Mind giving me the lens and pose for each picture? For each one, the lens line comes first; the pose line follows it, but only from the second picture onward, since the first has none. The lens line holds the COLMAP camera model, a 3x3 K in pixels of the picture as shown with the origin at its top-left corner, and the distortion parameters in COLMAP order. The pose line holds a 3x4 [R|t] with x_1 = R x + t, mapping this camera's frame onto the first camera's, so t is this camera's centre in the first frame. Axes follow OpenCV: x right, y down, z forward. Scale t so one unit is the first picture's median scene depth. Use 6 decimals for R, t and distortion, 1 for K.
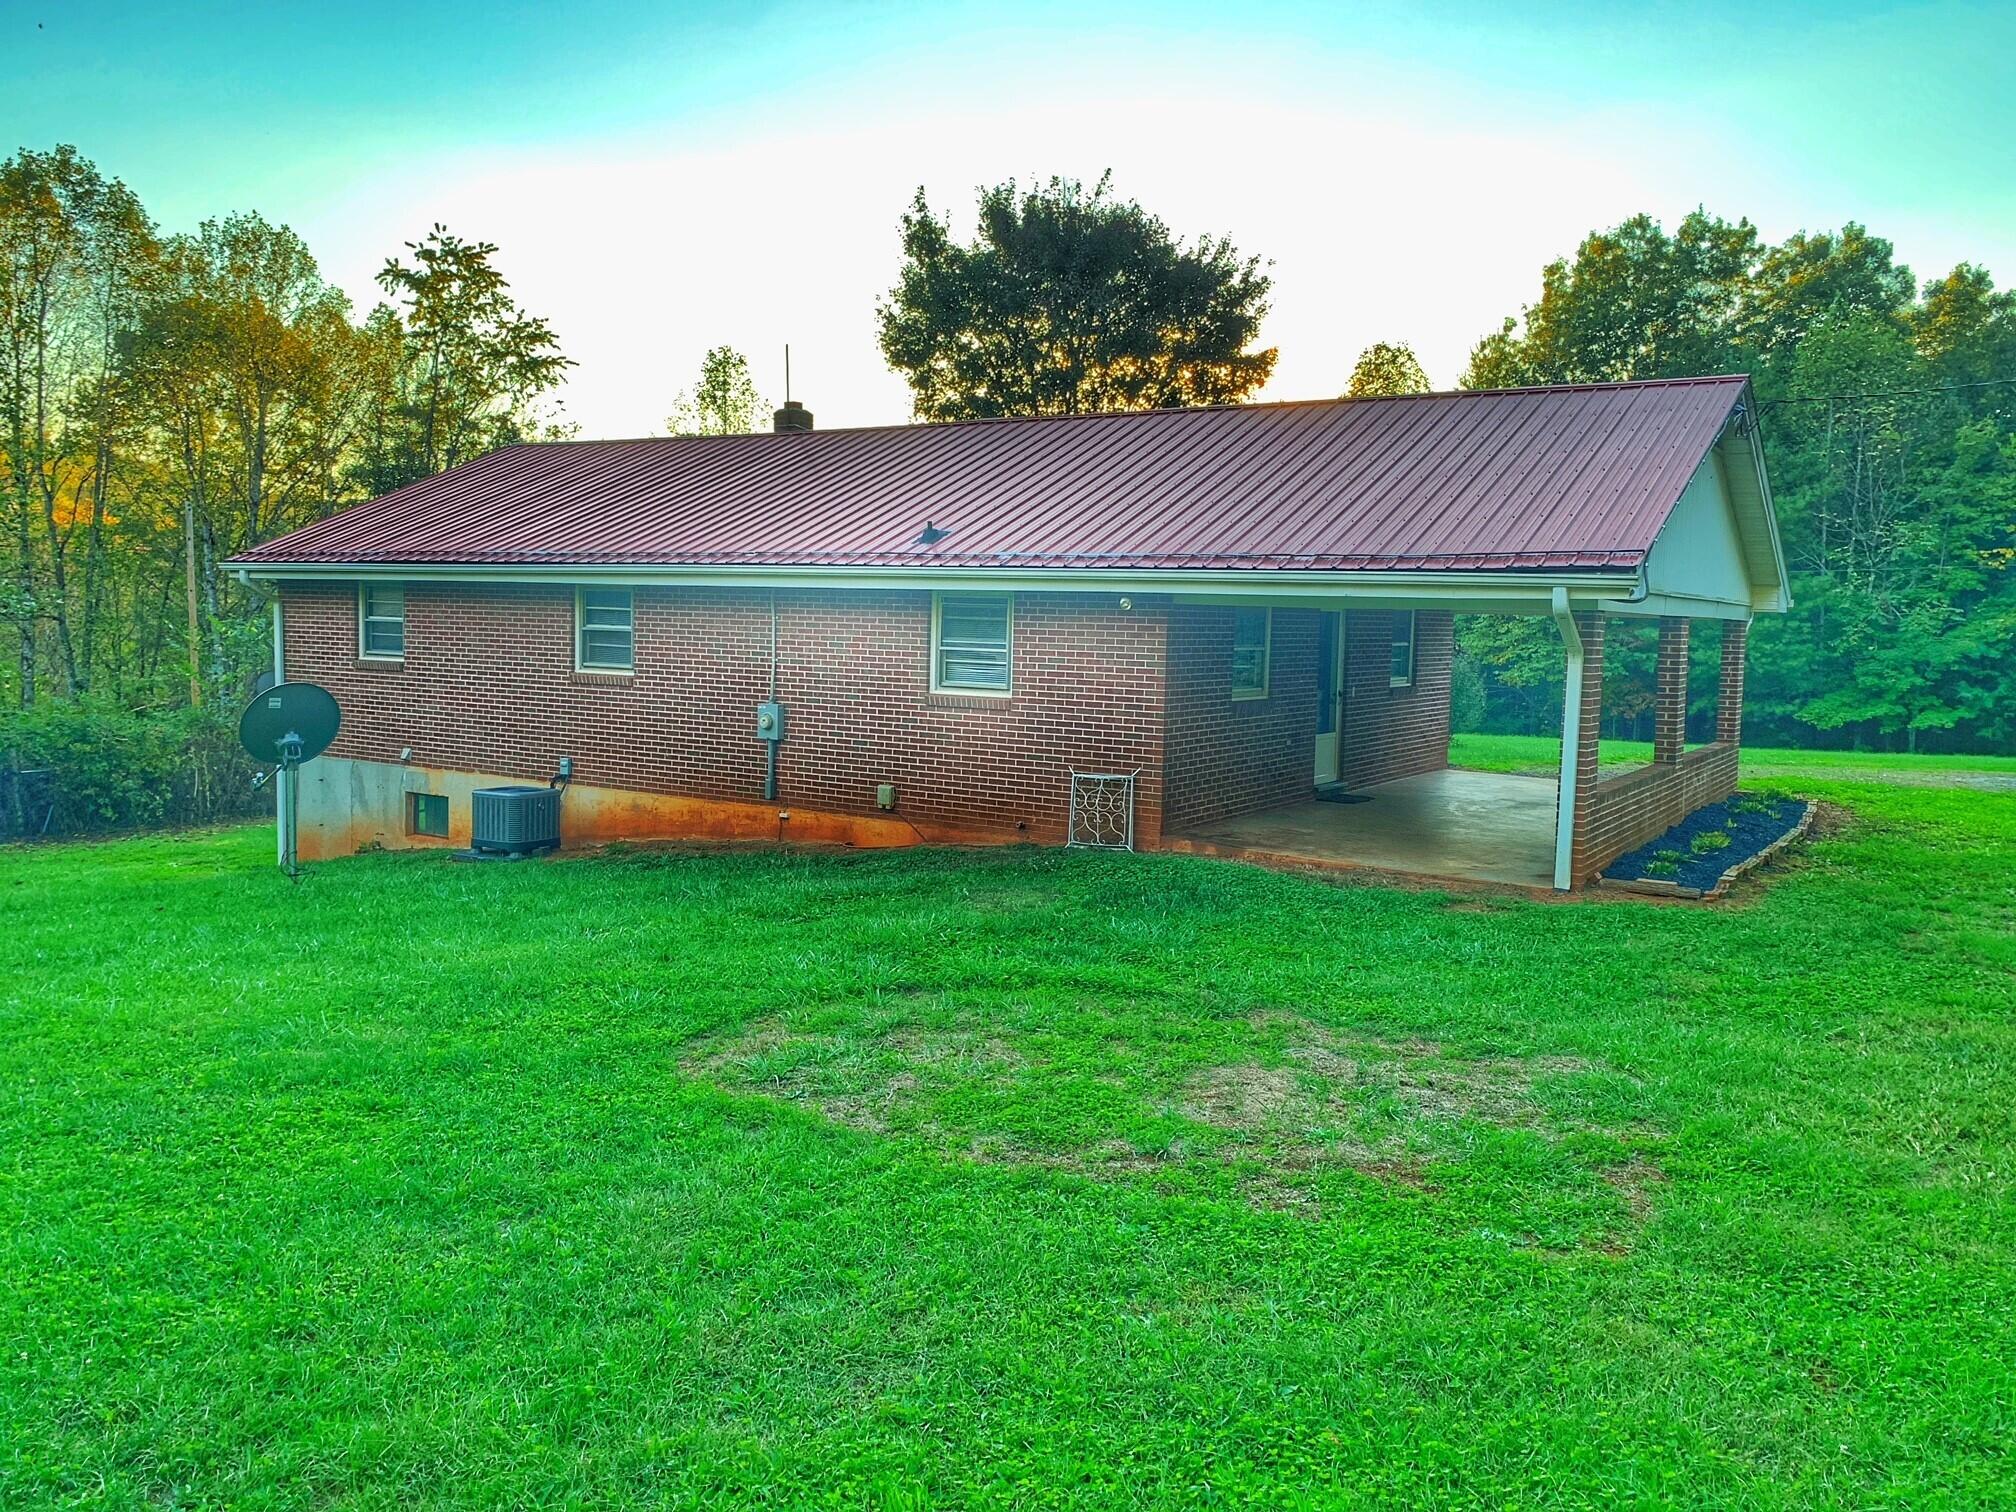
lens RADIAL K [[1558.0, 0, 1008.0], [0, 1558.0, 756.0], [0, 0, 1]] dist [0.048359, -0.005070]
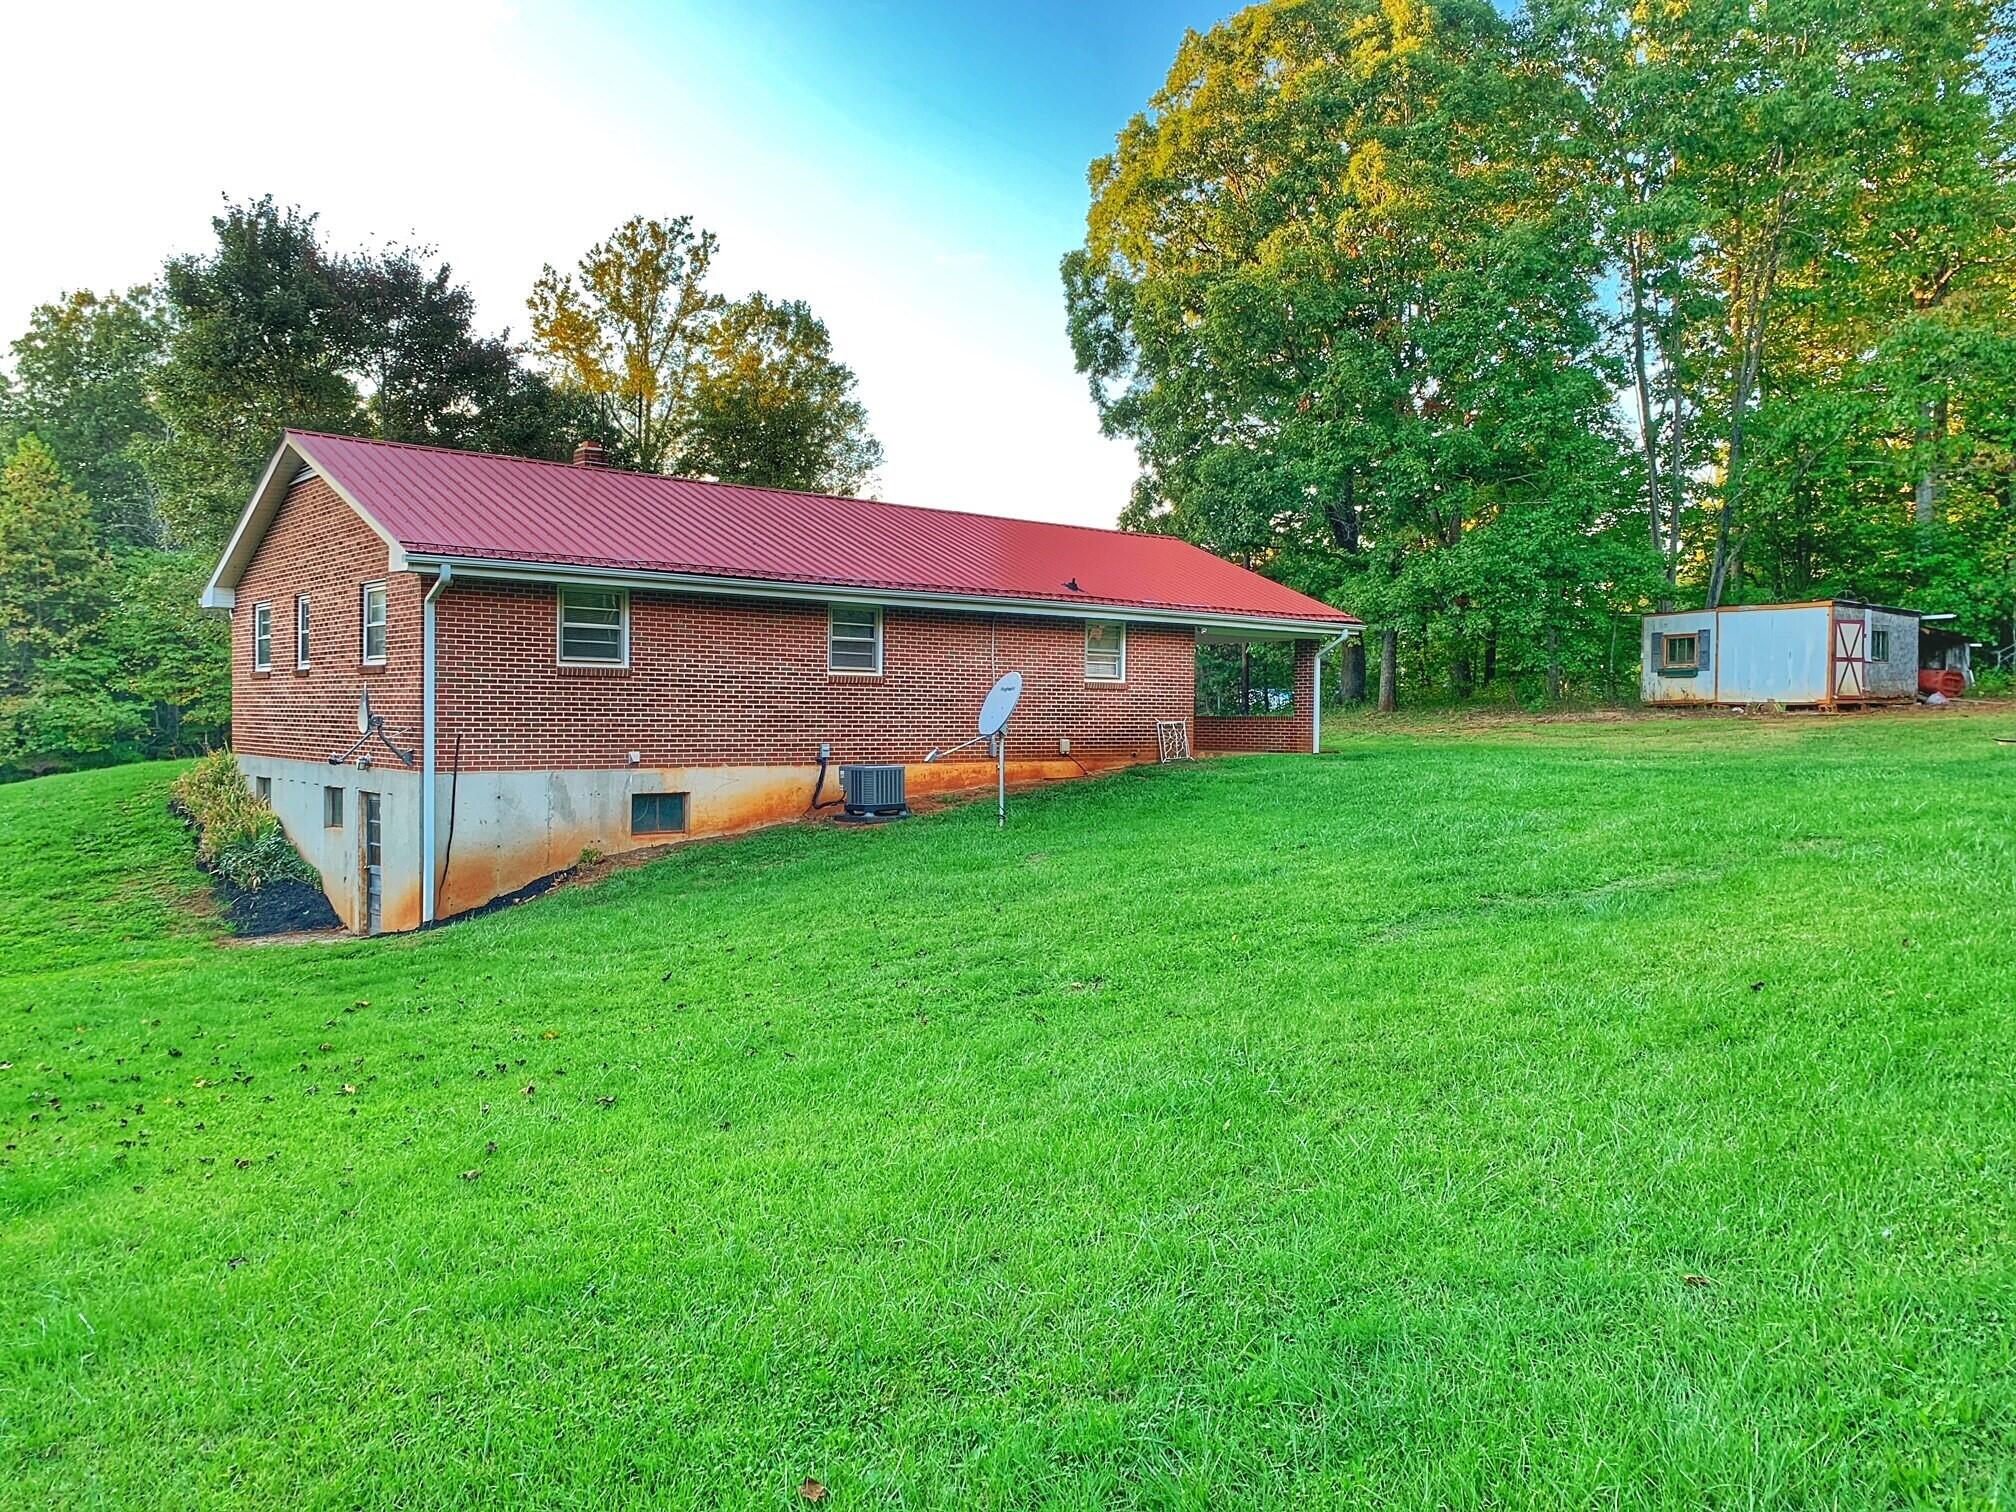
lens RADIAL K [[1558.0, 0, 1008.0], [0, 1558.0, 756.0], [0, 0, 1]] dist [0.048359, -0.005070]
pose [[0.288405, -0.085091, 0.953720, -1.304445], [0.039994, 0.996245, 0.076791, -0.071781], [-0.956673, 0.015996, 0.290725, 0.476418]]
